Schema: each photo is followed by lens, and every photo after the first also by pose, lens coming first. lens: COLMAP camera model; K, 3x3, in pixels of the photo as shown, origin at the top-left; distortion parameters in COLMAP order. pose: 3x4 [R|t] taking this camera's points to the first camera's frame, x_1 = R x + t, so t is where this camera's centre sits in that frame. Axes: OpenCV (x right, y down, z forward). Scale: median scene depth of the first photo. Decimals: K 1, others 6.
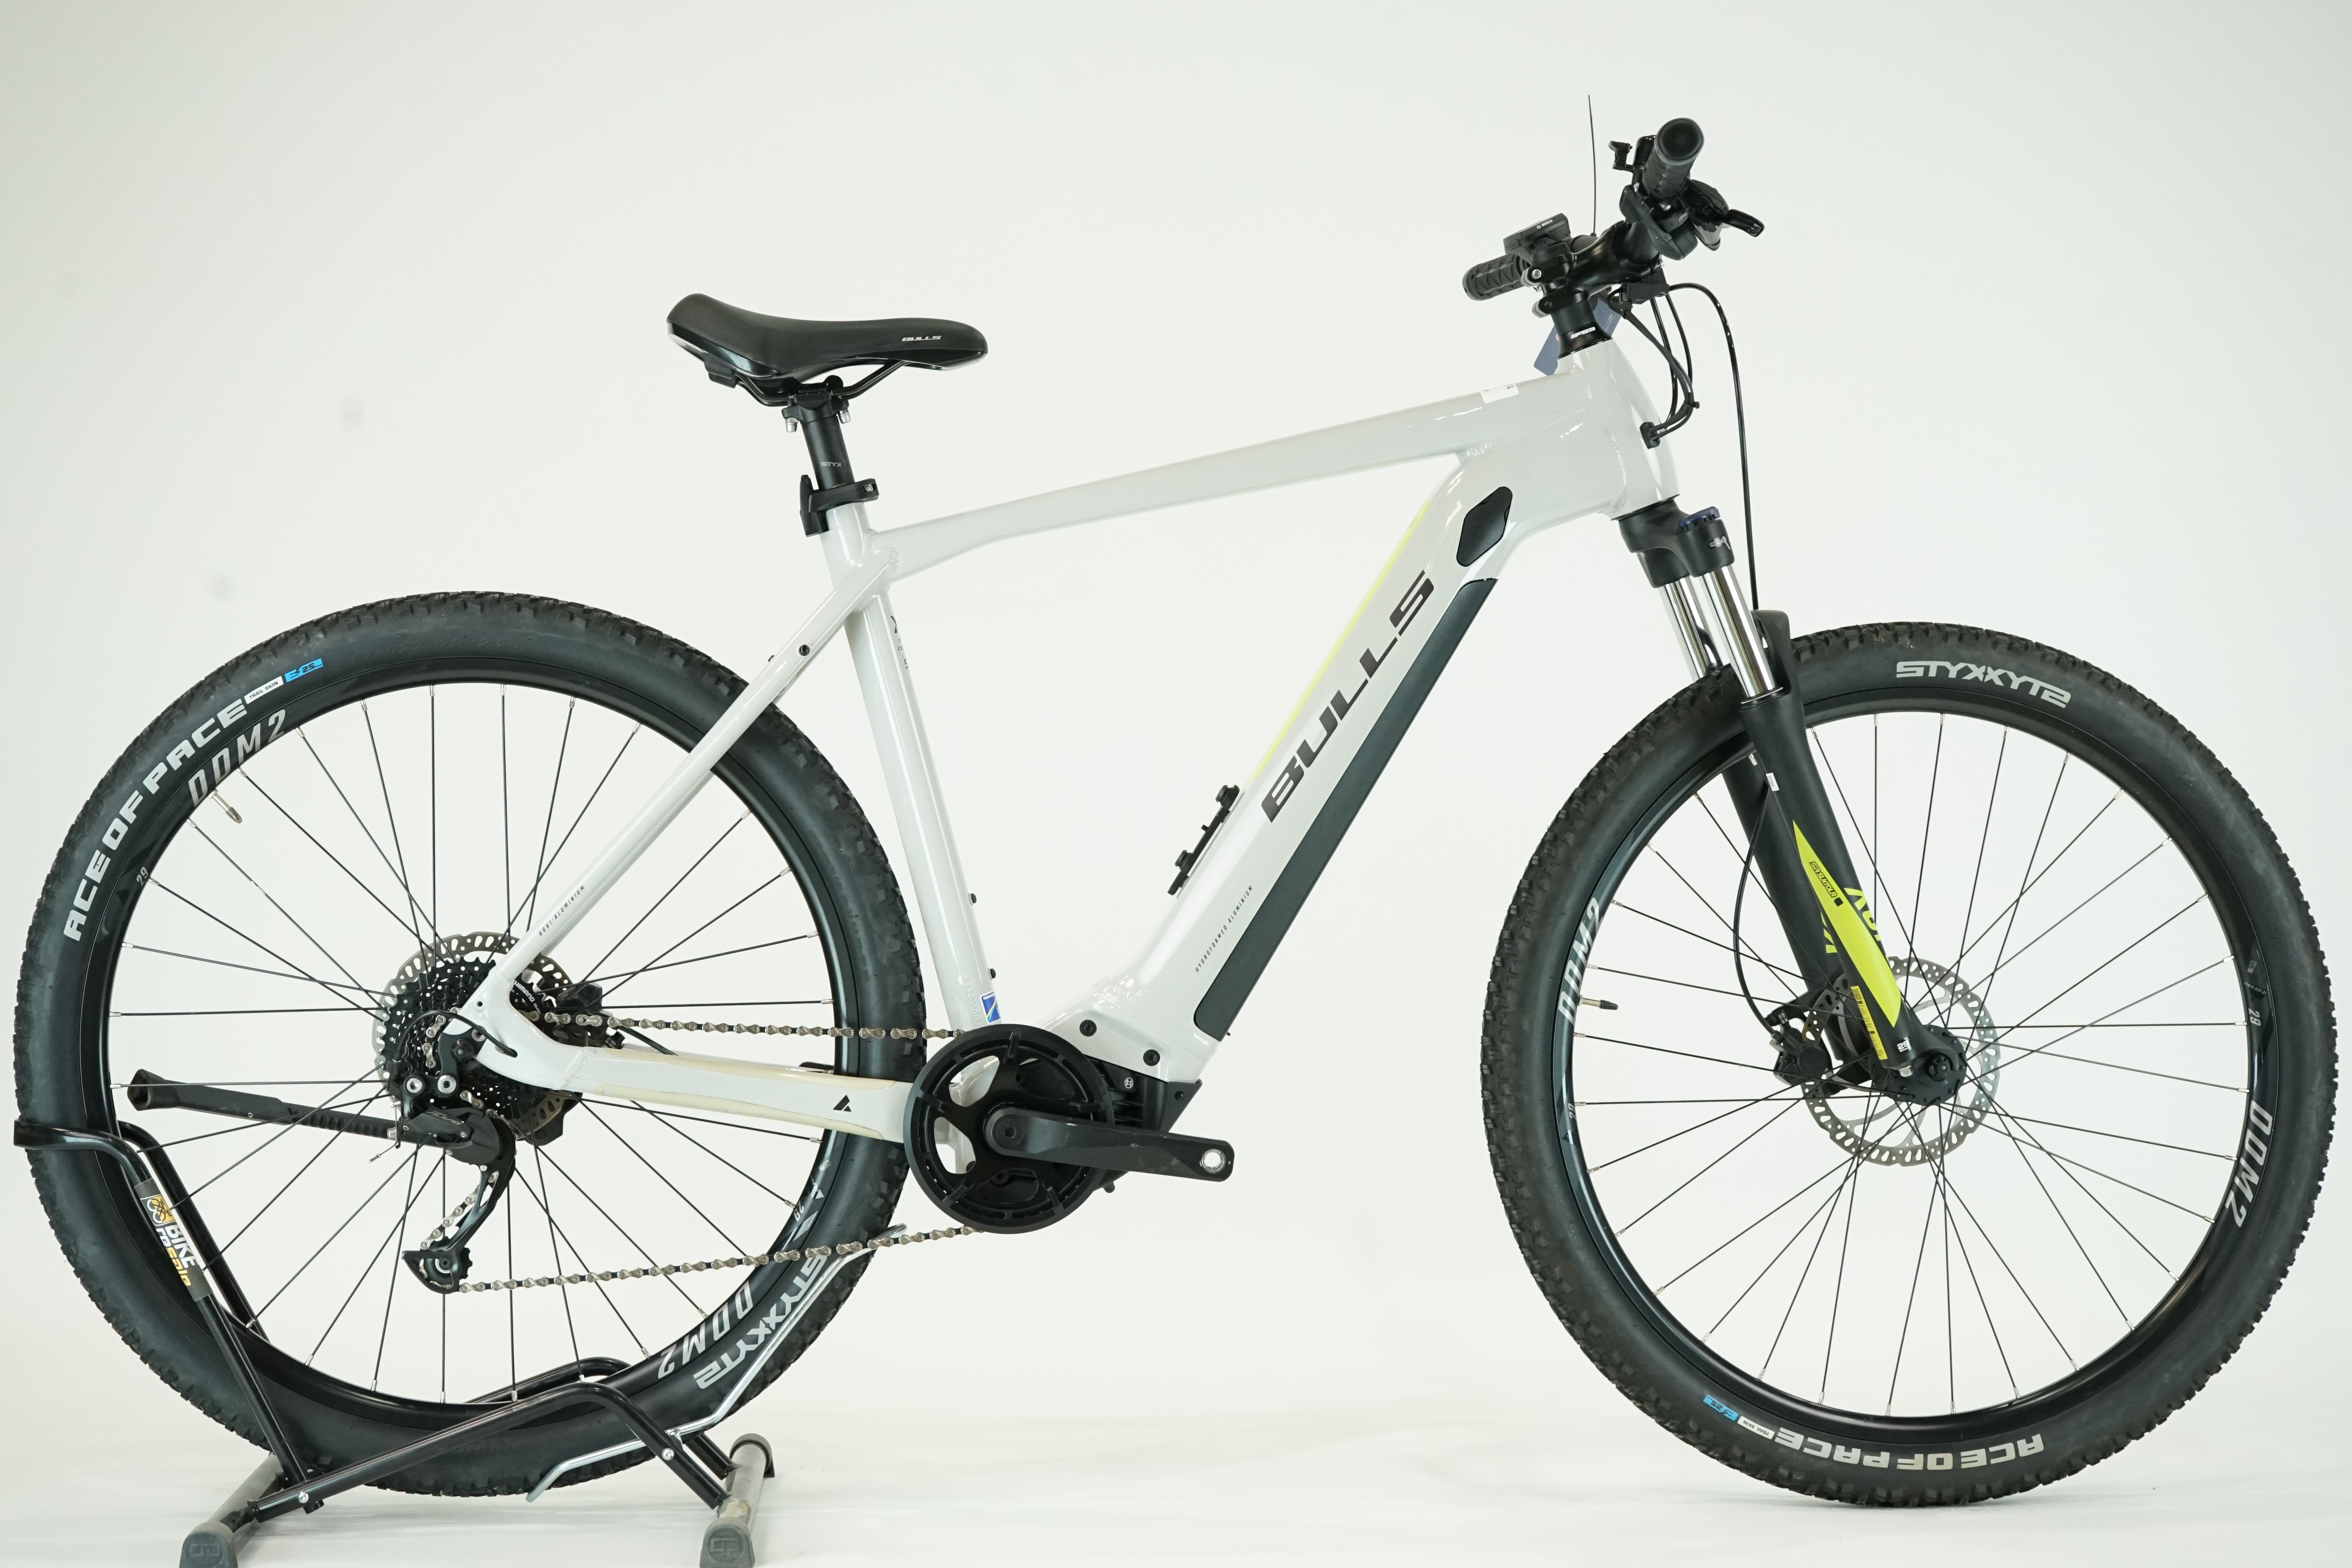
lens RADIAL K [[3810.9, 0, 1176.0], [0, 3810.9, 784.0], [0, 0, 1]] dist [0.011275, -0.002842]
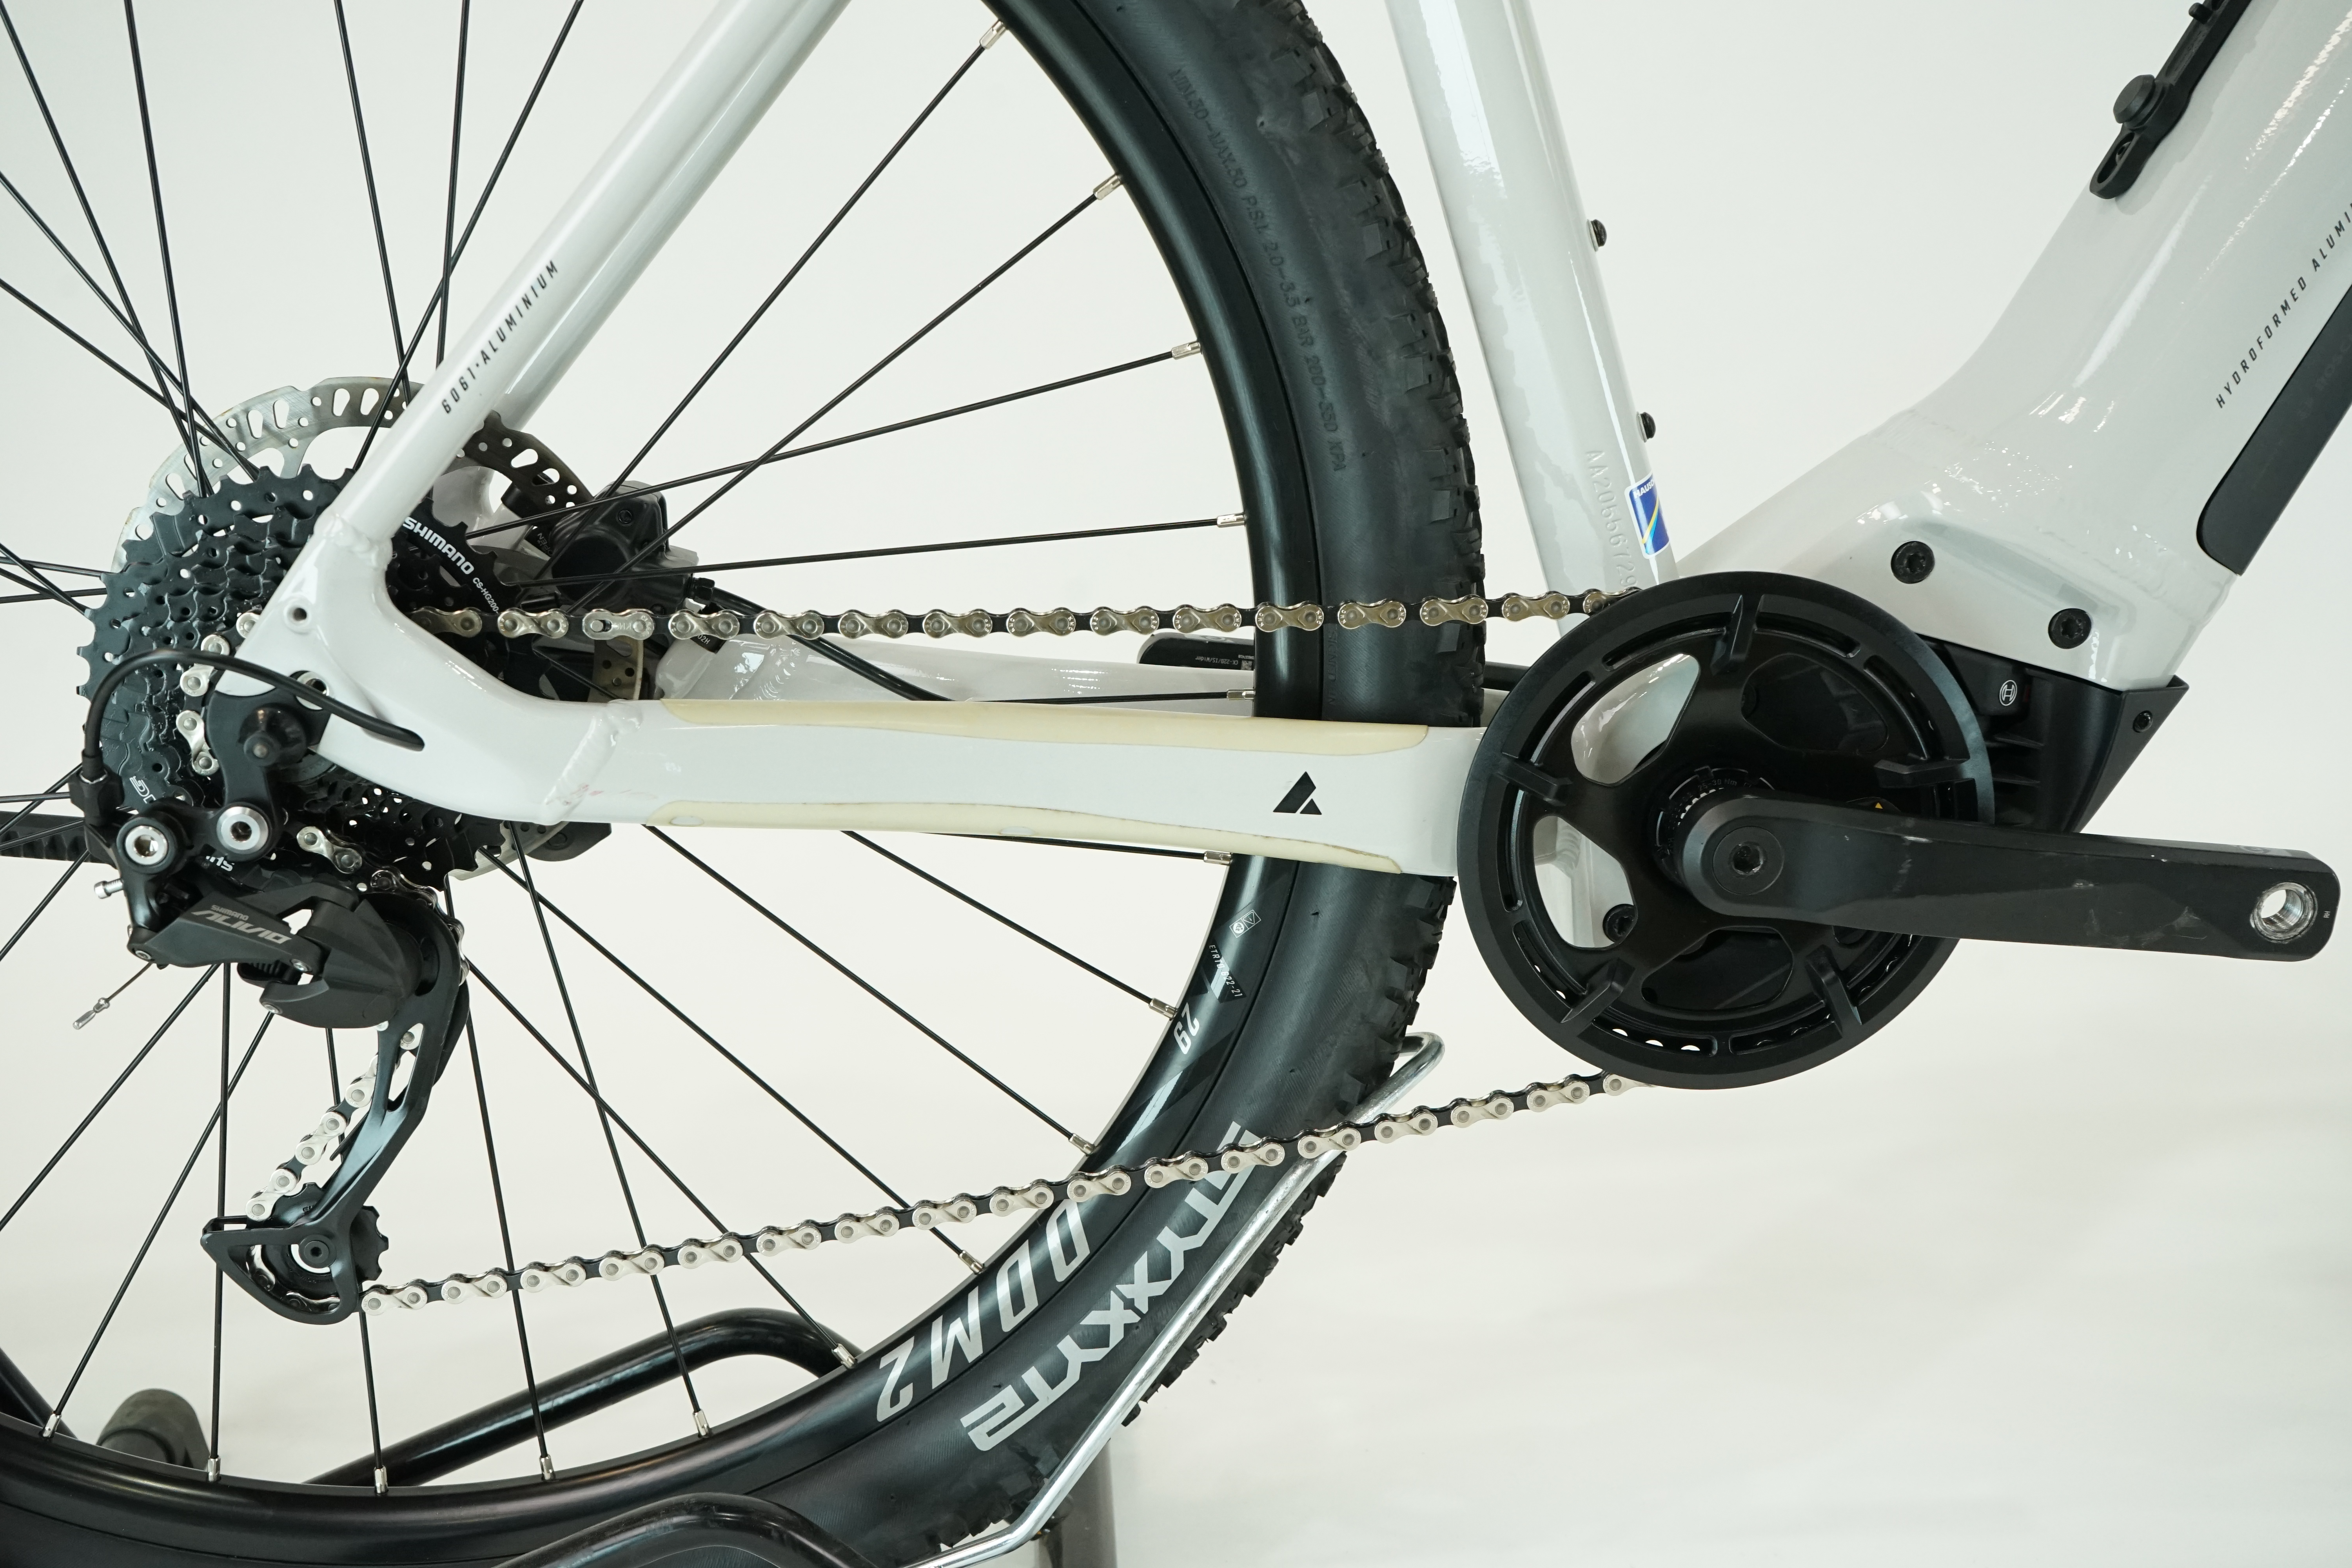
lens RADIAL K [[2613.1, 0, 1176.0], [0, 2613.1, 784.0], [0, 0, 1]] dist [-0.004388, -0.008628]
pose [[0.998822, -0.044410, -0.019564, -0.093301], [0.047983, 0.964059, 0.261320, 0.012773], [0.007255, -0.261951, 0.965054, 0.734550]]
